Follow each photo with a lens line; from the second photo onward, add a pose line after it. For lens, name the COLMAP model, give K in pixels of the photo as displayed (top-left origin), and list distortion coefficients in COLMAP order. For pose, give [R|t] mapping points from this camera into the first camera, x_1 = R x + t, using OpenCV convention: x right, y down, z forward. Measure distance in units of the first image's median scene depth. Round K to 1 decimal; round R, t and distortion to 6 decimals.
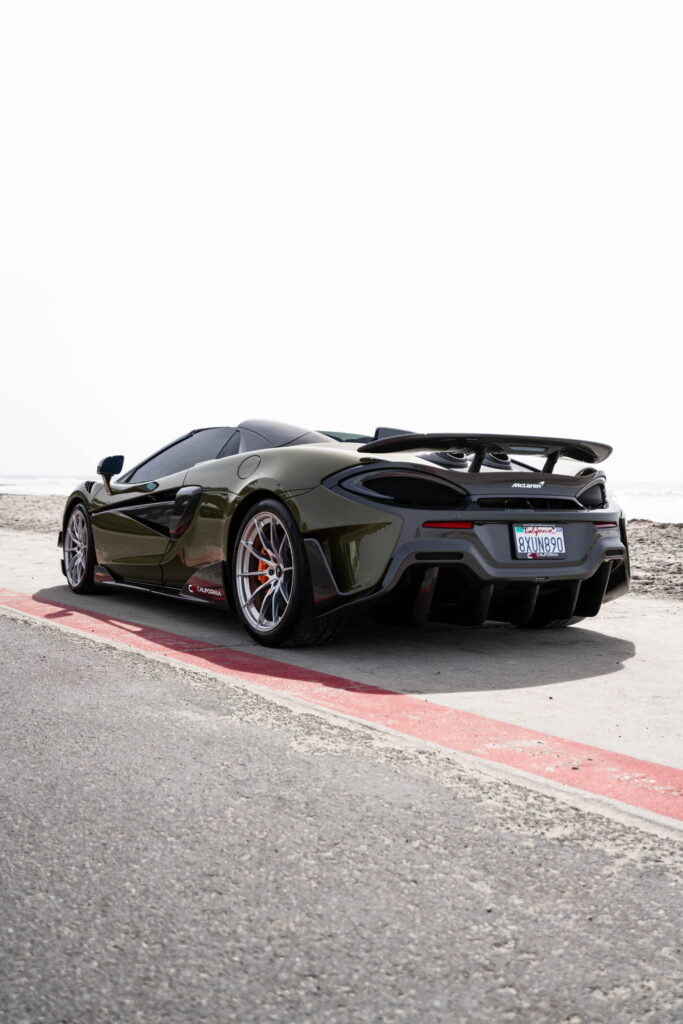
lens RADIAL K [[1014.8, 0, 341.5], [0, 1014.8, 512.0], [0, 0, 1]] dist [0.006100, -0.008264]
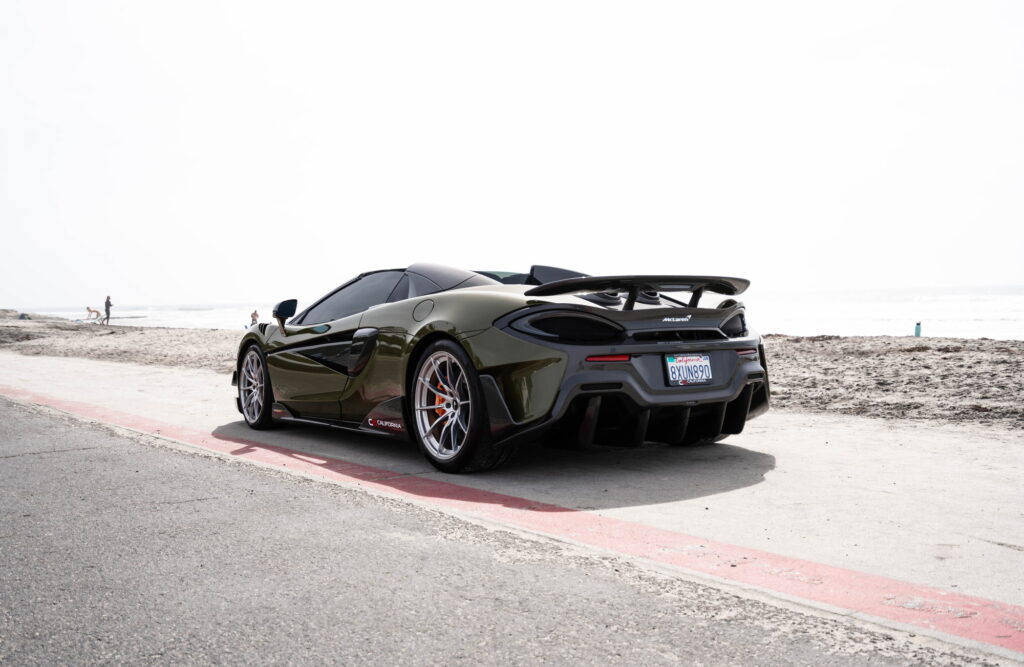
lens RADIAL K [[1012.8, 0, 509.1], [0, 1012.8, 332.5], [0, 0, 1]] dist [0.006466, 0.006986]
pose [[0.998866, -0.036500, 0.030560, -0.035175], [0.036474, 0.999334, 0.001421, -0.019958], [-0.030592, -0.000305, 0.999532, -0.108849]]
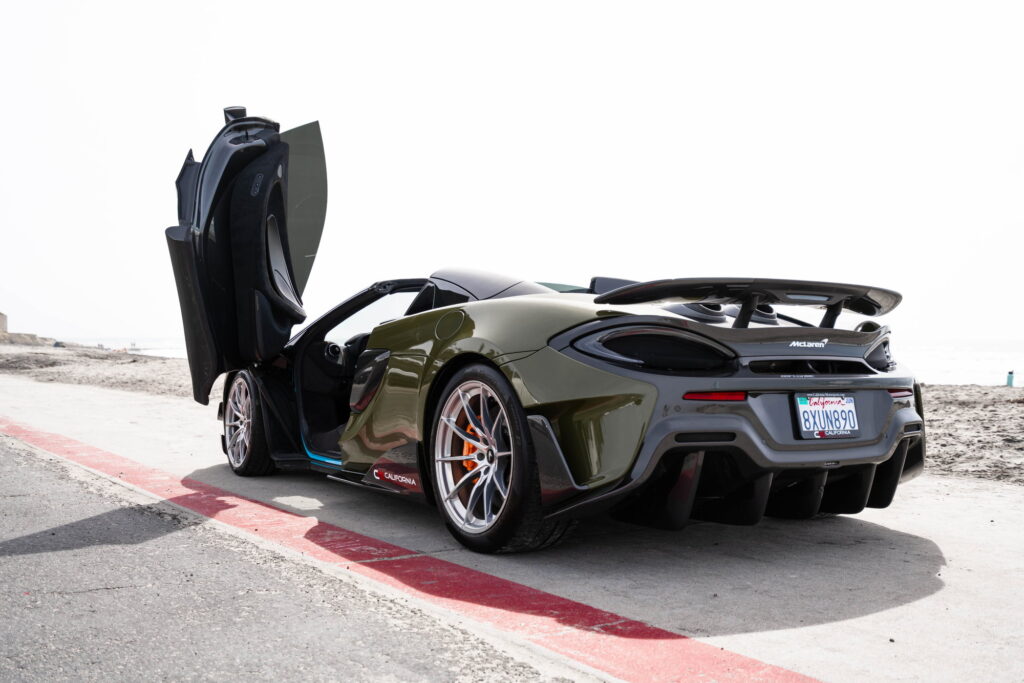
lens RADIAL K [[1026.9, 0, 512.0], [0, 1026.9, 341.5], [0, 0, 1]] dist [0.006096, -0.004369]
pose [[0.999957, -0.009272, -0.000665, -0.045231], [0.009248, 0.999494, -0.030429, -0.006113], [0.000947, 0.030421, 0.999537, 0.203901]]
